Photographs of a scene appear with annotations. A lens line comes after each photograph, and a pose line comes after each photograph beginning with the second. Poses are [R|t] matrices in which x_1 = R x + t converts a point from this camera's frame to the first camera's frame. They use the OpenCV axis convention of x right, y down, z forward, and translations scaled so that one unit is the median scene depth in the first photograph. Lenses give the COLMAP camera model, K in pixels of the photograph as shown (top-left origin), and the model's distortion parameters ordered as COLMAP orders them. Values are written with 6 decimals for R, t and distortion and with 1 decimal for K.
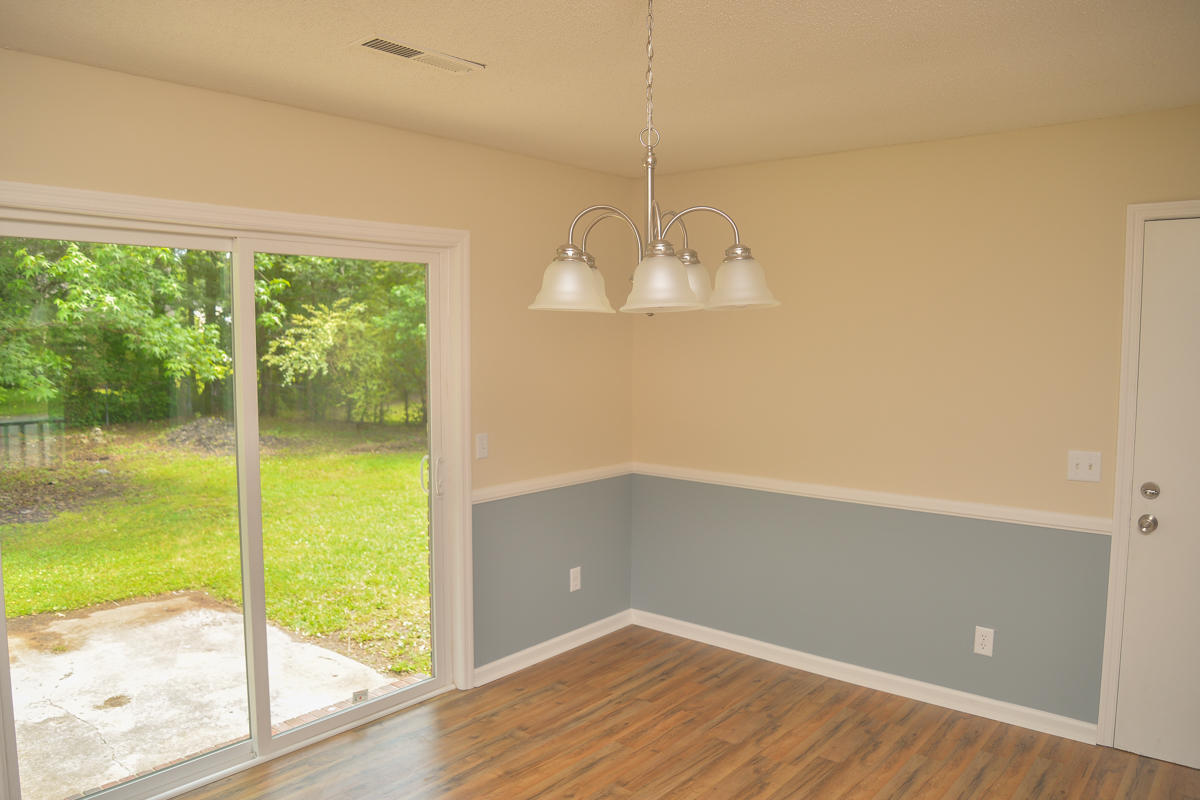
lens RADIAL K [[852.1, 0, 572.6], [0, 852.1, 408.8], [0, 0, 1]] dist [-0.072476, 0.021686]
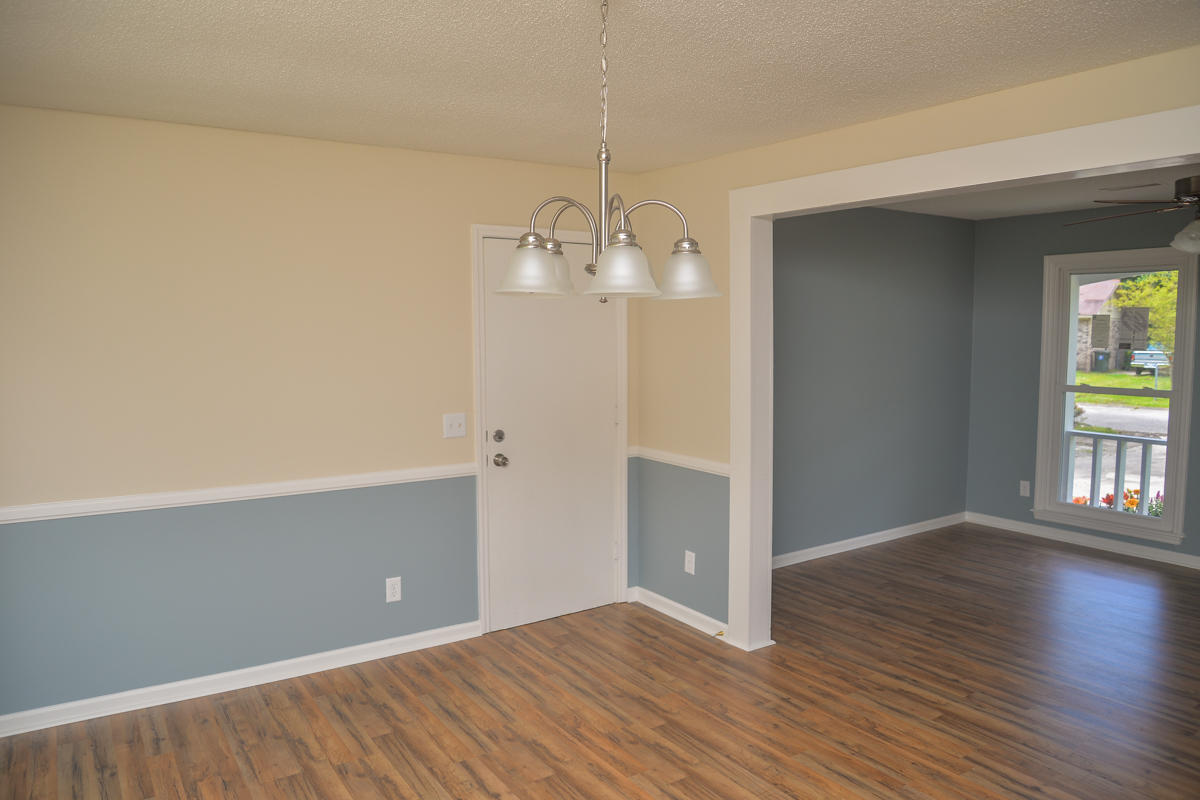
lens RADIAL K [[852.1, 0, 606.9], [0, 852.1, 404.3], [0, 0, 1]] dist [-0.072476, 0.021686]
pose [[0.232082, -0.079900, 0.969409, -0.583951], [0.076437, 0.995037, 0.063713, -0.027414], [-0.969688, 0.059312, 0.237038, 0.458386]]
